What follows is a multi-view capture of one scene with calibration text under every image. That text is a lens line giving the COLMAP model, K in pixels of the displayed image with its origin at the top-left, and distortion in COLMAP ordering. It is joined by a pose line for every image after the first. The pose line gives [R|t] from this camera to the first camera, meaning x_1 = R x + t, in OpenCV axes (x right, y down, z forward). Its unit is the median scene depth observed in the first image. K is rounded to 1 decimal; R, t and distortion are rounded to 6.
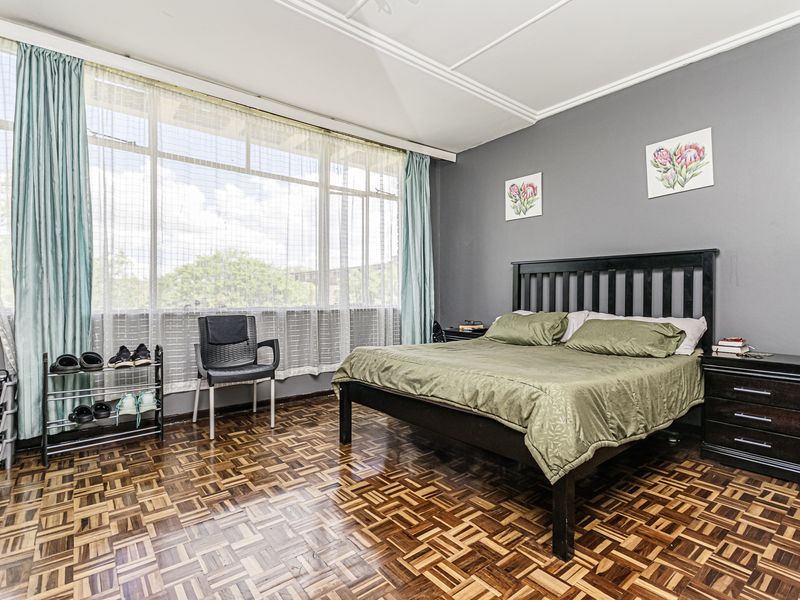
lens RADIAL K [[411.5, 0, 396.9], [0, 411.5, 293.2], [0, 0, 1]] dist [0.052557, -0.000152]
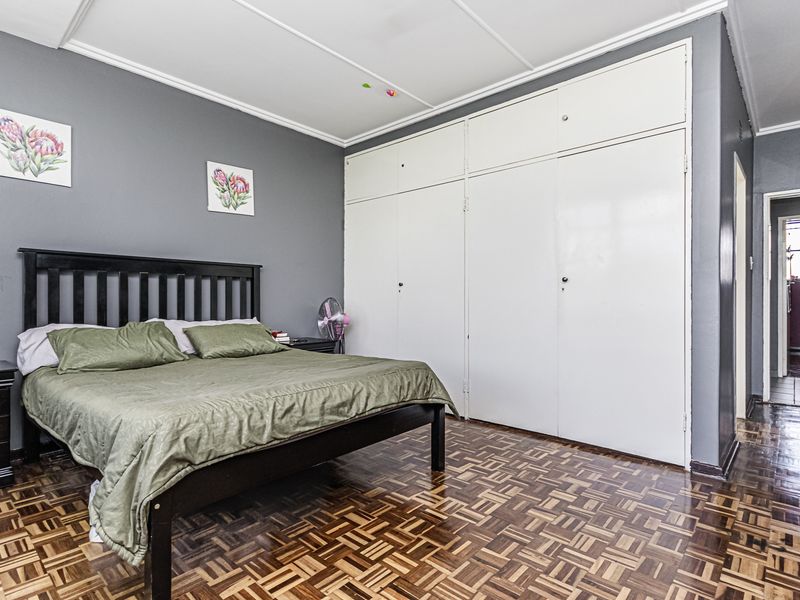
lens RADIAL K [[431.6, 0, 400.0], [0, 431.6, 300.0], [0, 0, 1]] dist [-0.000218, 0.000788]
pose [[-0.164504, -0.003078, 0.986372, -0.784139], [-0.002815, 0.999993, 0.002651, -0.001569], [-0.986372, -0.002340, -0.164512, 0.964080]]
